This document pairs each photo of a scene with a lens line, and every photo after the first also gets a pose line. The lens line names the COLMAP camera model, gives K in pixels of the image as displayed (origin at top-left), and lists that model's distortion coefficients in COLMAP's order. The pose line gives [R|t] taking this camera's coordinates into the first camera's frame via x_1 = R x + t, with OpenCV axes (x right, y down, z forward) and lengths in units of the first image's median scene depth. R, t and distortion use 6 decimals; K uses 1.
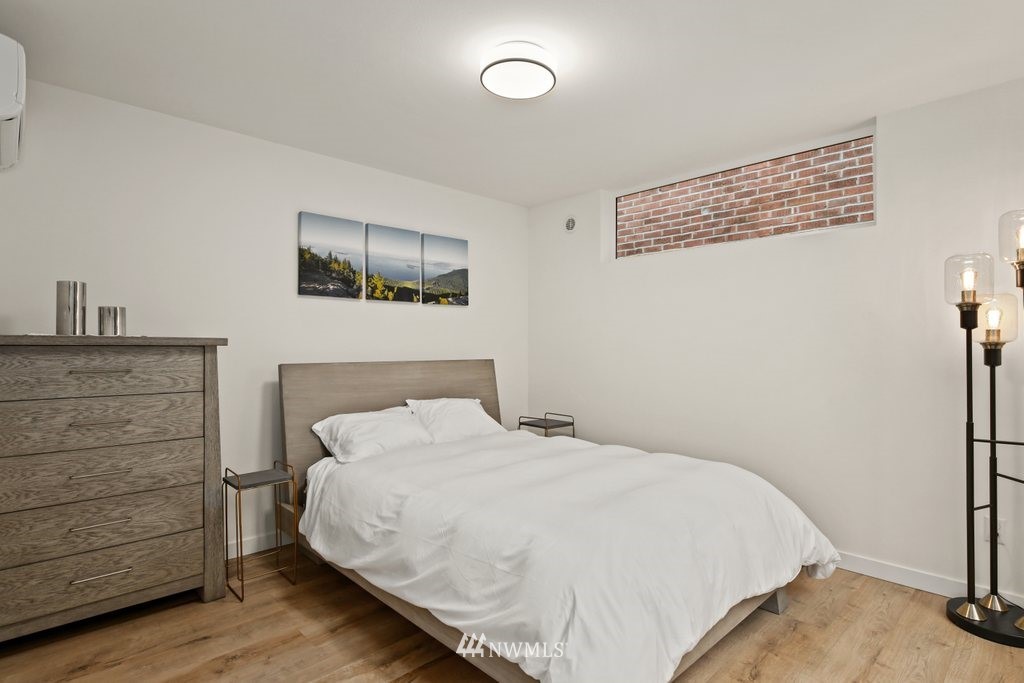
lens RADIAL K [[527.0, 0, 512.0], [0, 527.0, 341.5], [0, 0, 1]] dist [-0.000437, -0.000114]
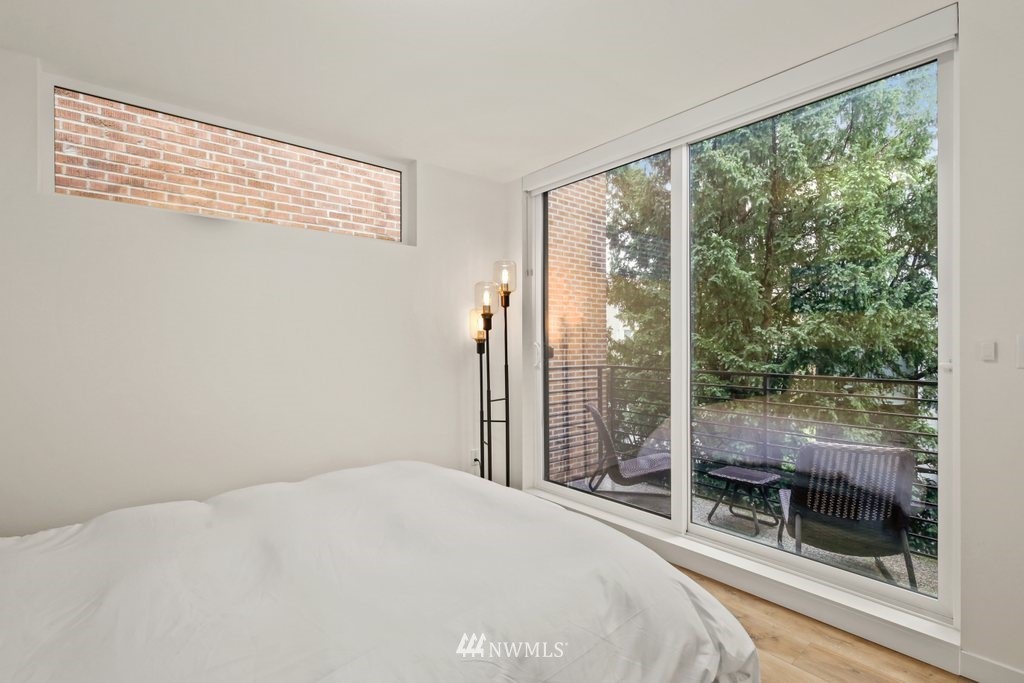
lens RADIAL K [[479.5, 0, 524.5], [0, 479.5, 343.6], [0, 0, 1]] dist [0.003284, 0.001322]
pose [[0.053784, -0.006088, 0.998534, -0.271786], [-0.004061, 0.999972, 0.006316, 0.003148], [-0.998544, -0.004395, 0.053758, 0.409853]]
